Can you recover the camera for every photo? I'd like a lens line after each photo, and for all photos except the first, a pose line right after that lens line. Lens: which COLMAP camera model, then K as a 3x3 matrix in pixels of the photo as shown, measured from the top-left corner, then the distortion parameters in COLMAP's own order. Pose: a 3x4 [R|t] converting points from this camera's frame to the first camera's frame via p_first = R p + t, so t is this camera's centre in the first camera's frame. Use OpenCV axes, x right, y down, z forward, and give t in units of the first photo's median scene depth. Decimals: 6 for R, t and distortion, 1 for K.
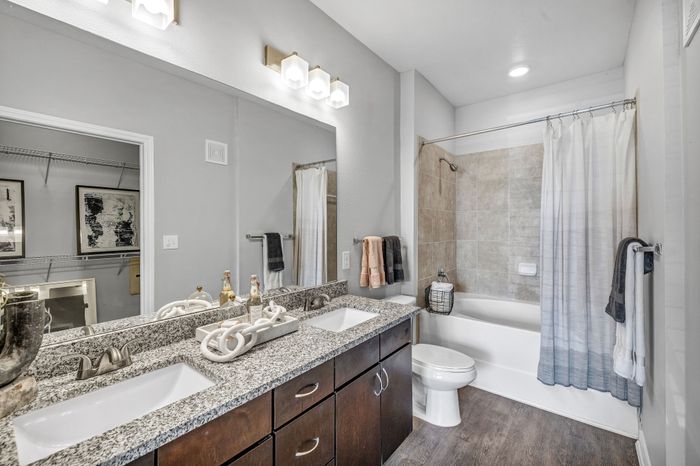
lens RADIAL K [[321.1, 0, 350.0], [0, 321.1, 233.0], [0, 0, 1]] dist [0.002697, 0.000026]
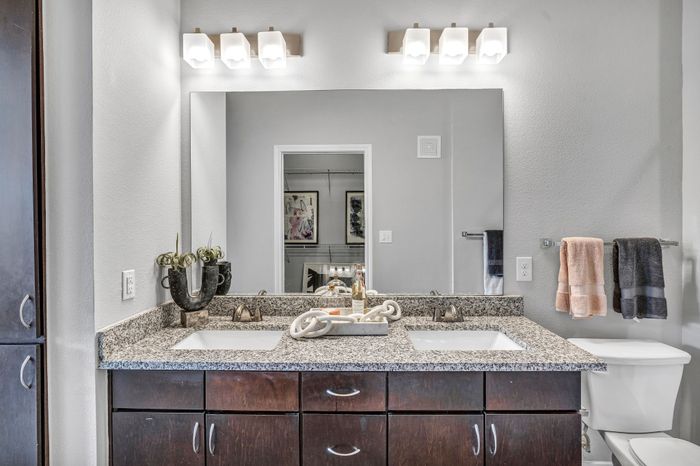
lens RADIAL K [[353.3, 0, 350.0], [0, 353.3, 233.0], [0, 0, 1]] dist [-0.015594, -0.000020]
pose [[0.573256, 0.021998, -0.819081, 0.393758], [-0.014853, 0.999754, 0.016455, -0.002349], [0.819242, 0.002733, 0.573441, 0.221798]]
